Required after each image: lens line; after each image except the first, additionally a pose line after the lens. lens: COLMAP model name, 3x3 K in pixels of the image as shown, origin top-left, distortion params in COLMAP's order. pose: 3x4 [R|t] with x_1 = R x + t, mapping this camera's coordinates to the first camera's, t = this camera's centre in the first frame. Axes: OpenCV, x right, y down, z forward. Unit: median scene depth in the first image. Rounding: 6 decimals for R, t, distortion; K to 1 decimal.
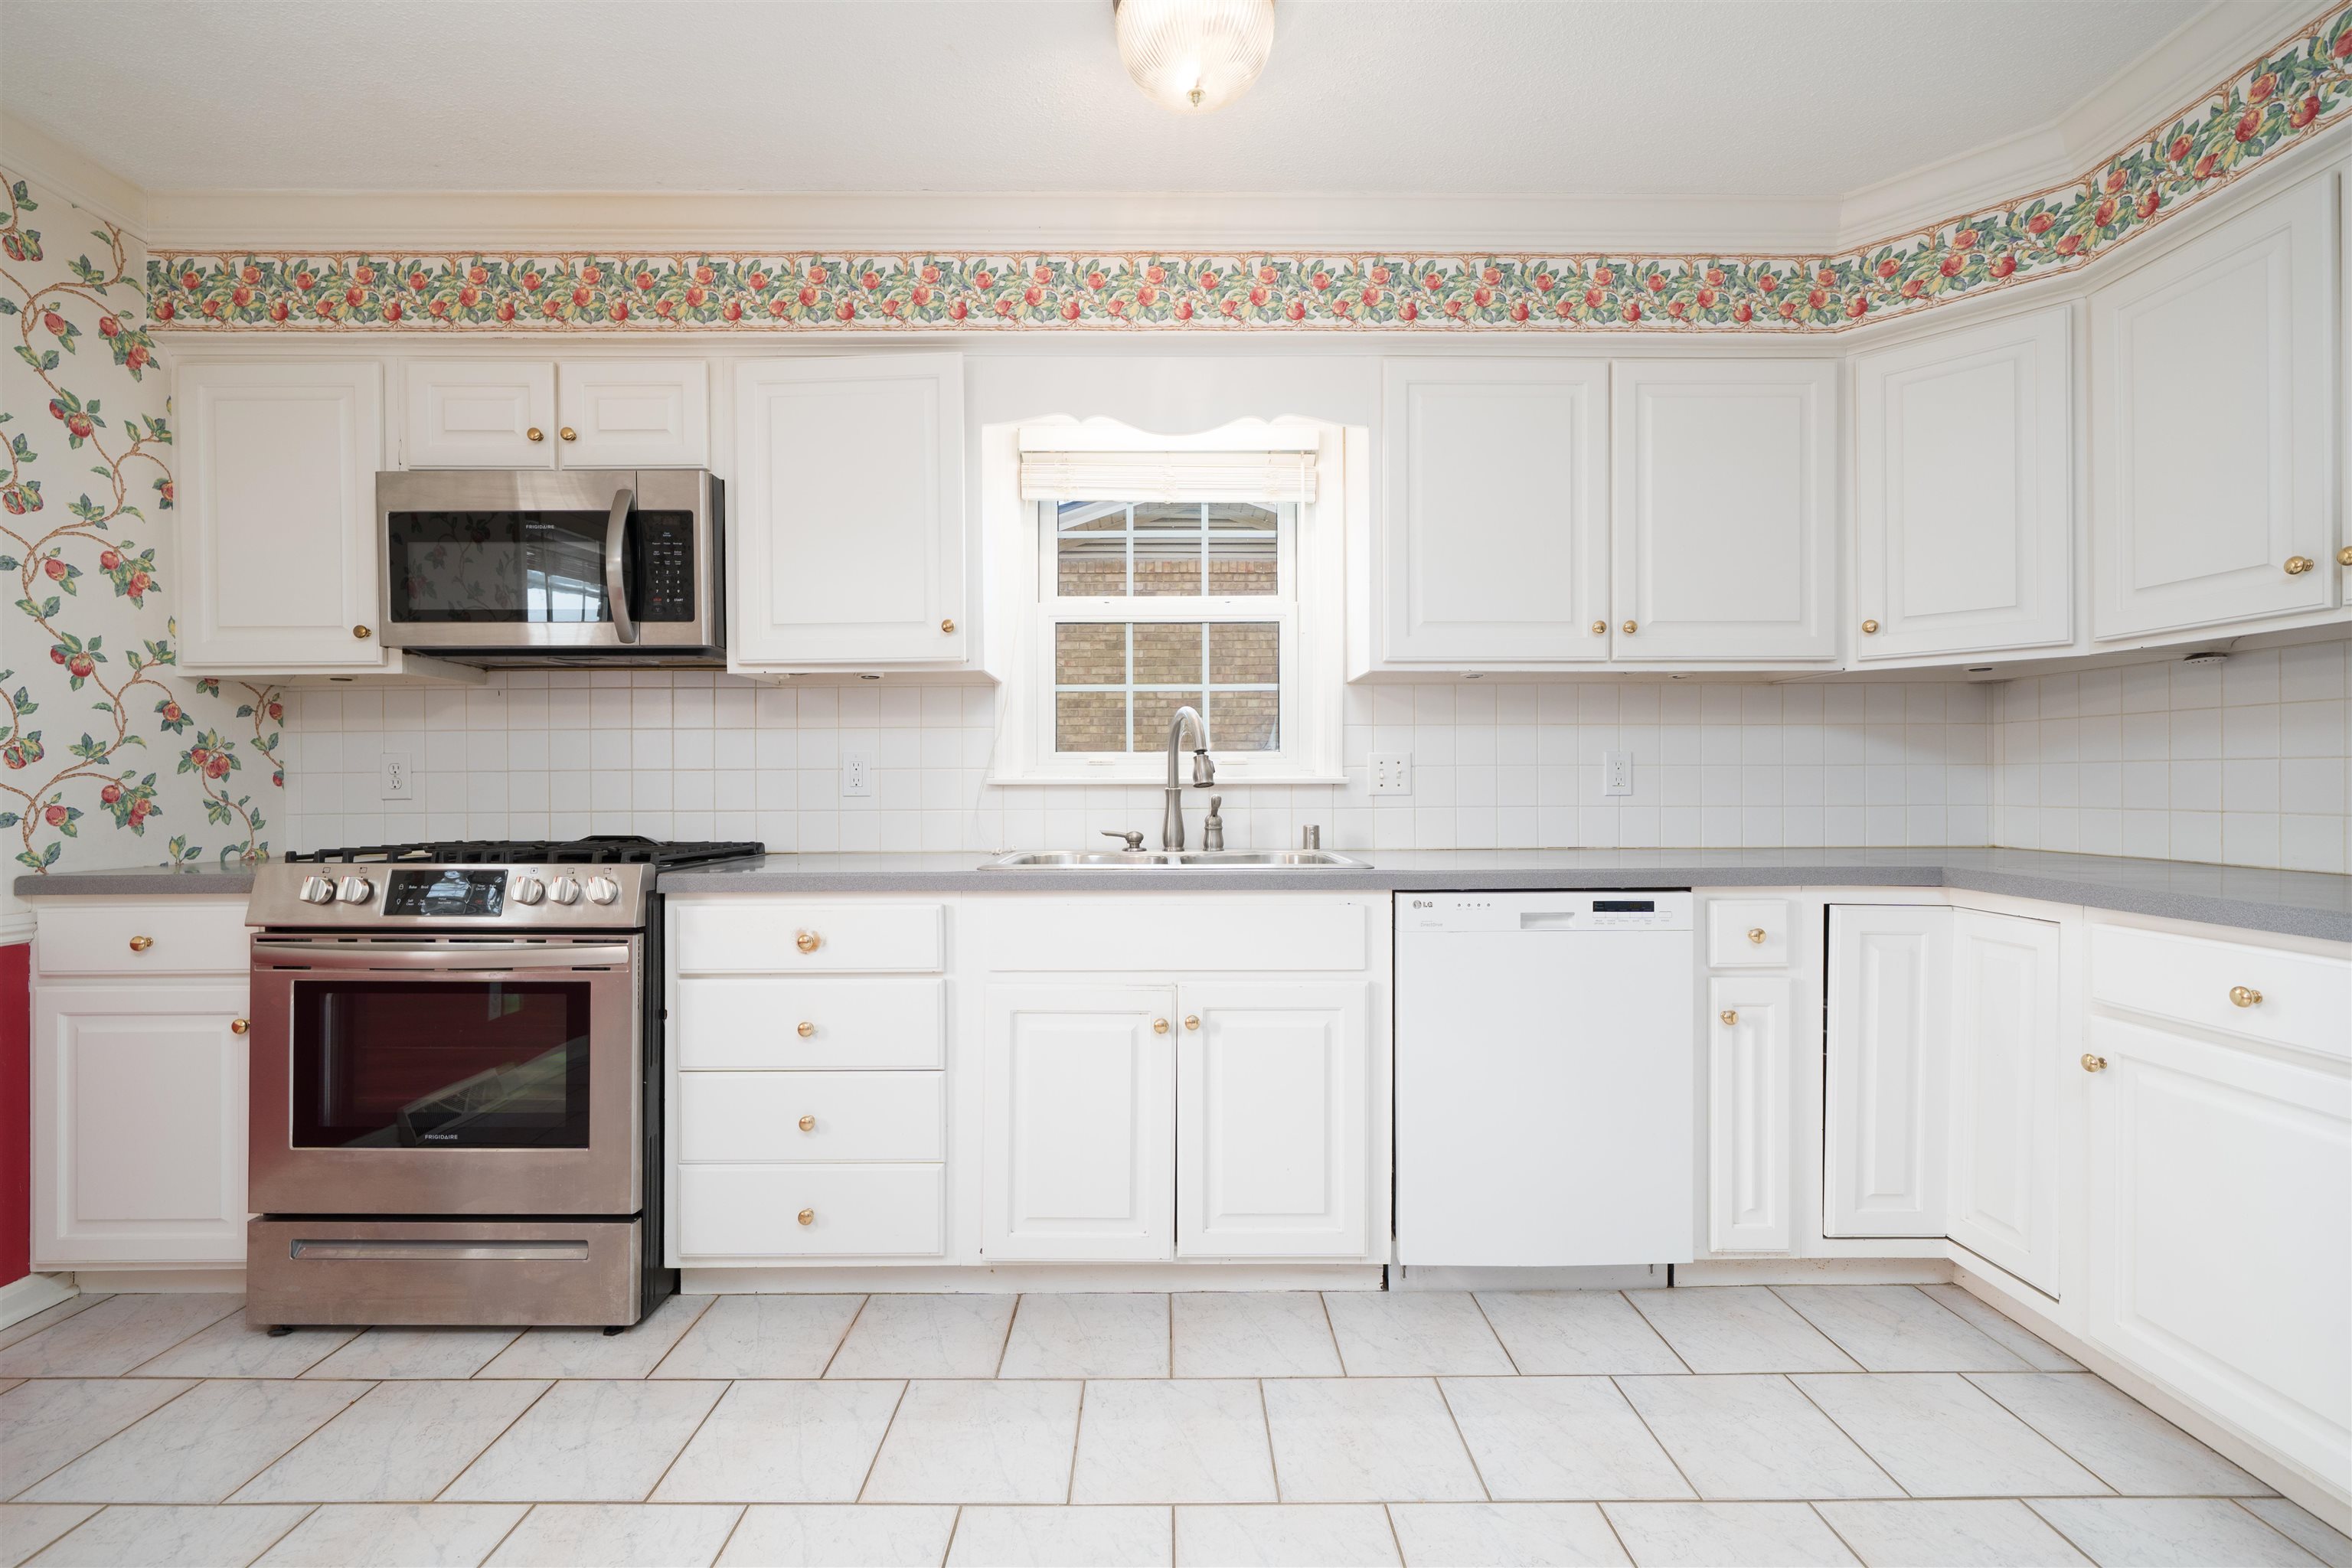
lens RADIAL K [[999.0, 0, 1168.0], [0, 999.0, 789.9], [0, 0, 1]] dist [-0.000655, -0.000074]
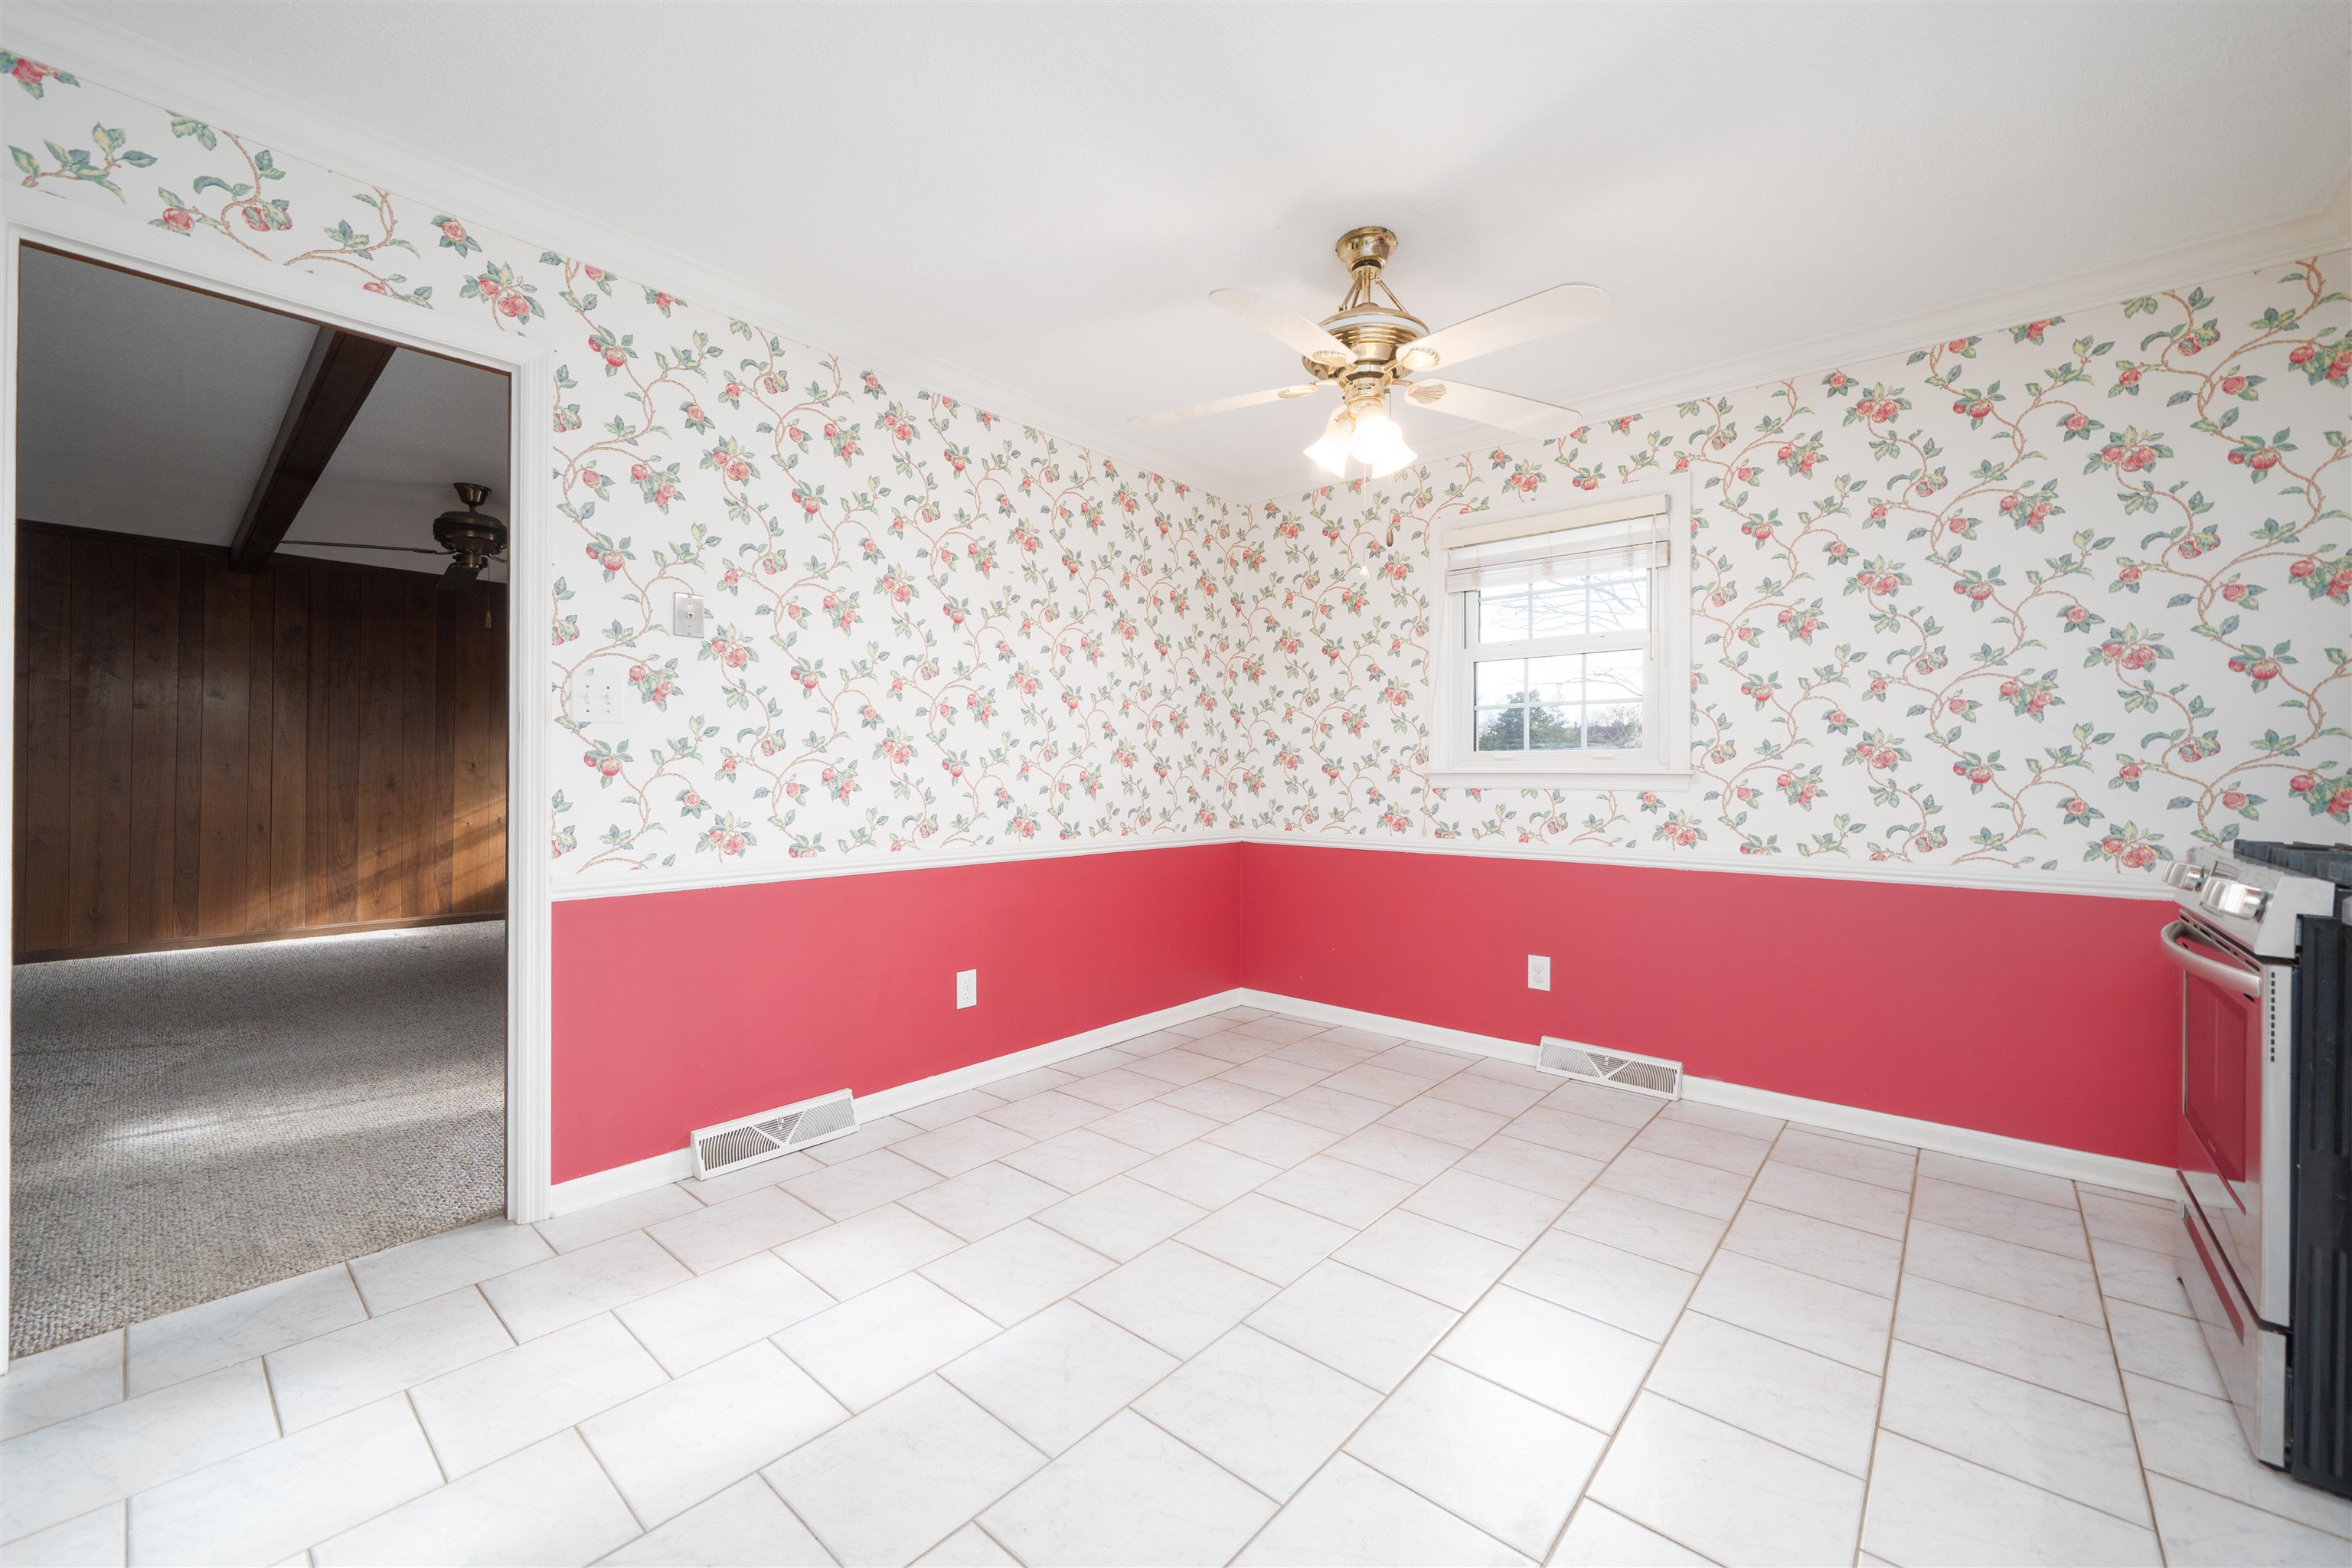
lens RADIAL K [[921.0, 0, 1172.7], [0, 921.0, 775.6], [0, 0, 1]] dist [-0.000845, -0.000210]
pose [[-0.660865, -0.002677, -0.750500, 0.489917], [-0.005452, 0.999984, 0.001234, 0.001115], [0.750485, 0.004908, -0.660869, 0.714450]]
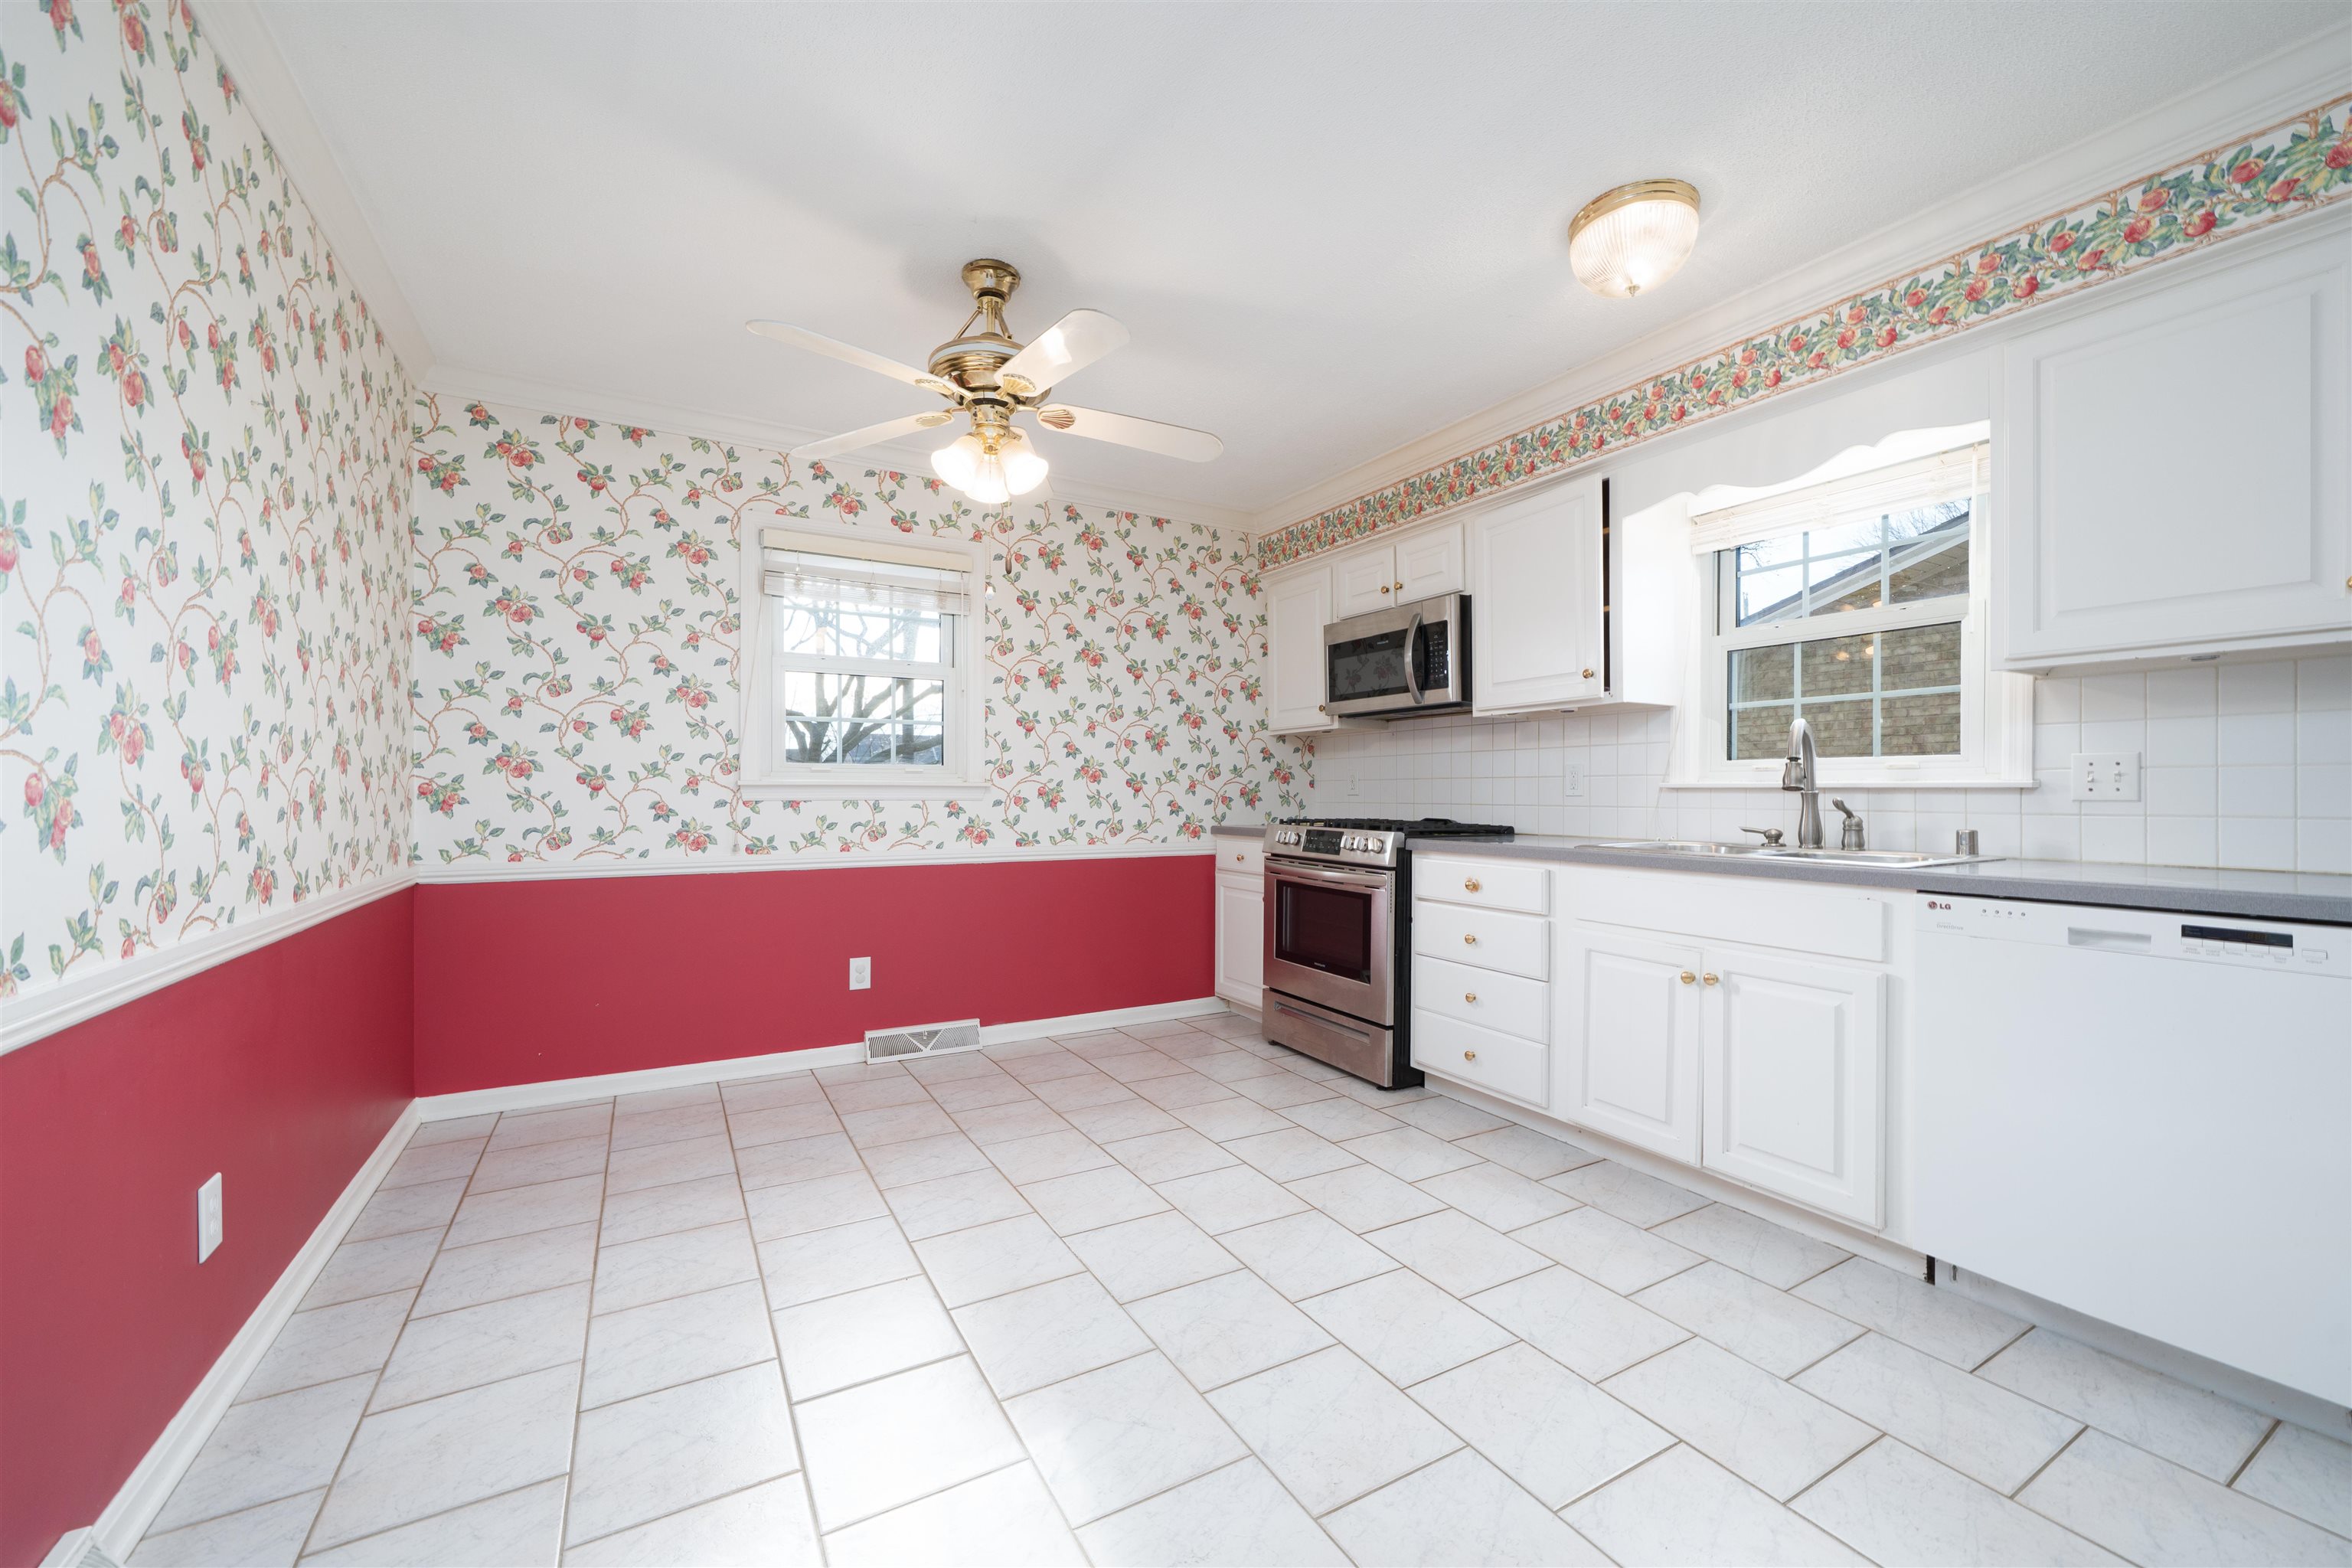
lens RADIAL K [[916.6, 0, 1170.6], [0, 916.6, 792.6], [0, 0, 1]] dist [-0.001395, -0.000138]
pose [[0.490447, 0.006774, -0.871444, 0.606864], [-0.005424, 0.999974, 0.004721, -0.001422], [0.871454, 0.002411, 0.490471, -0.129618]]
